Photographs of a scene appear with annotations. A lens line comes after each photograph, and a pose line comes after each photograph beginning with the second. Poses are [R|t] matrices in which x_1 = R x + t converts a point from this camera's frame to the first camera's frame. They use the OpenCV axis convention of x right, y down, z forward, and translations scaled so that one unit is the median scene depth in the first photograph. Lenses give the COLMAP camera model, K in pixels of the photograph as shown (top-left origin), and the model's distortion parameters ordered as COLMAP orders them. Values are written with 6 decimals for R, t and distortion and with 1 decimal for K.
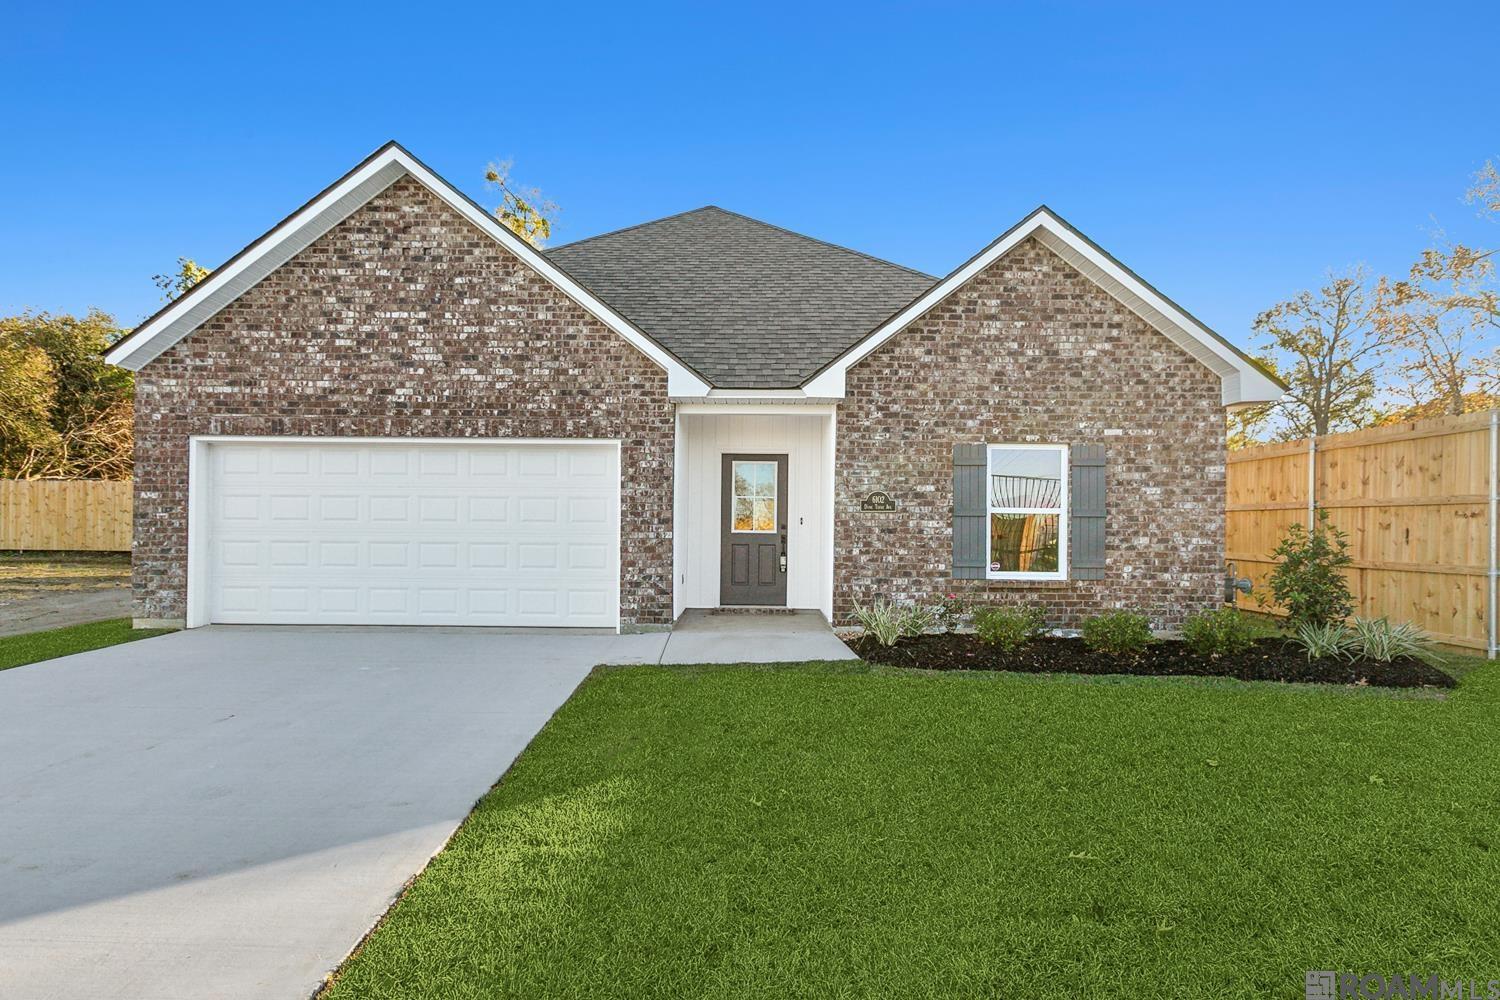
lens RADIAL K [[700.2, 0, 749.6], [0, 700.2, 519.0], [0, 0, 1]] dist [0.001462, 0.001142]
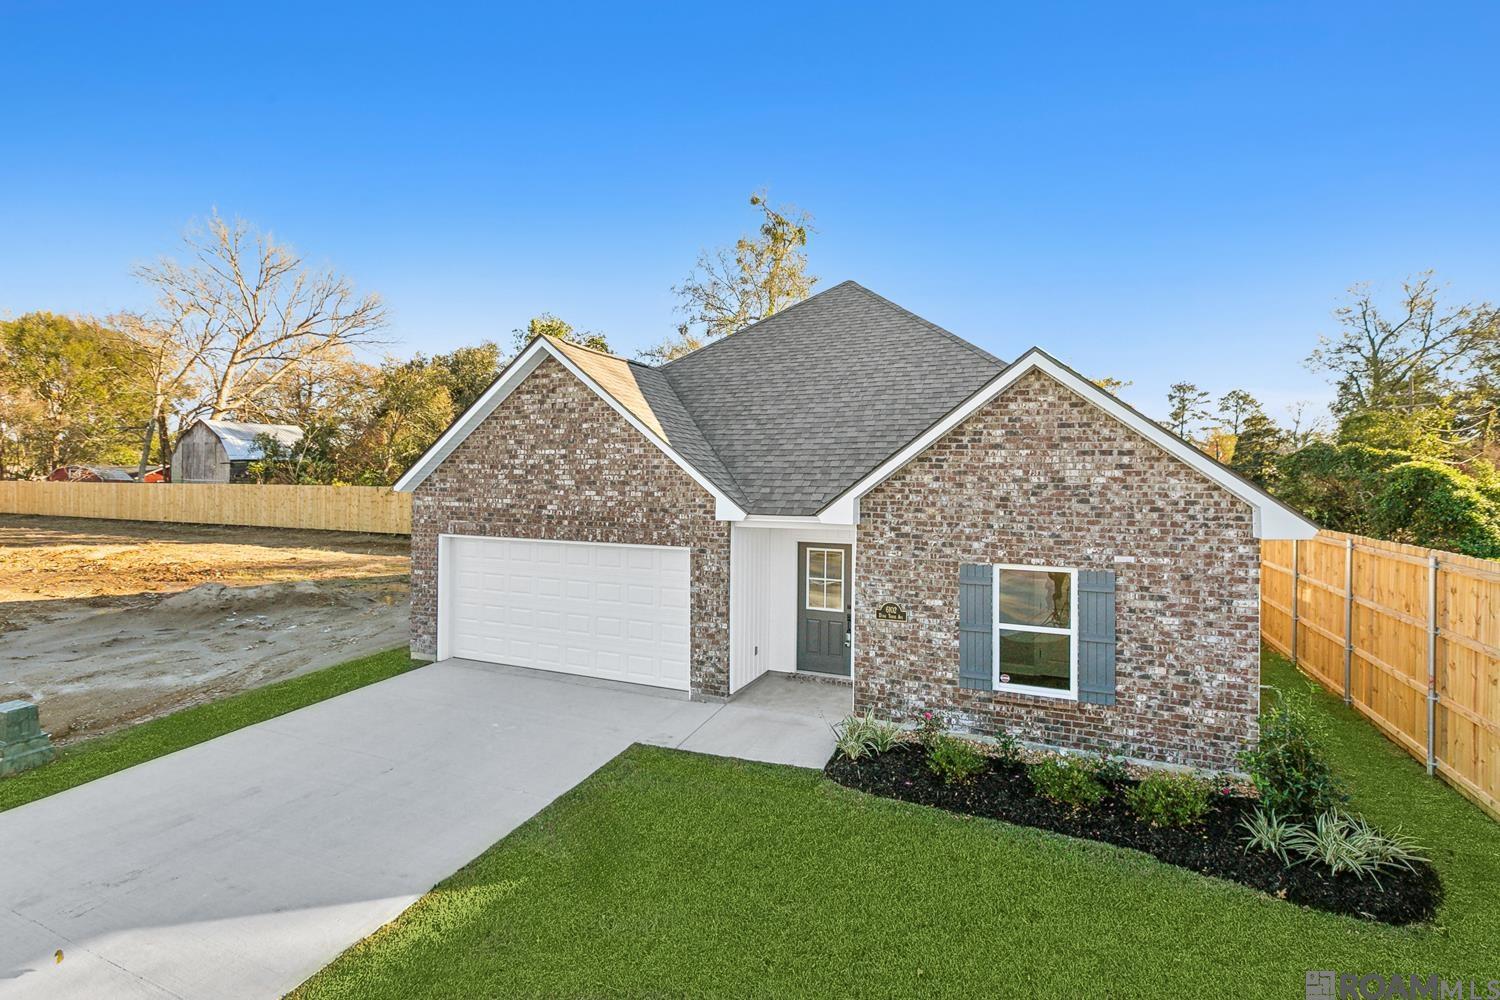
lens RADIAL K [[666.7, 0, 752.0], [0, 666.7, 488.2], [0, 0, 1]] dist [0.000278, 0.000297]
pose [[0.927527, -0.002258, -0.373750, 0.377370], [0.002237, 0.999997, -0.000490, -0.223296], [0.373750, -0.000382, 0.927529, -0.080377]]
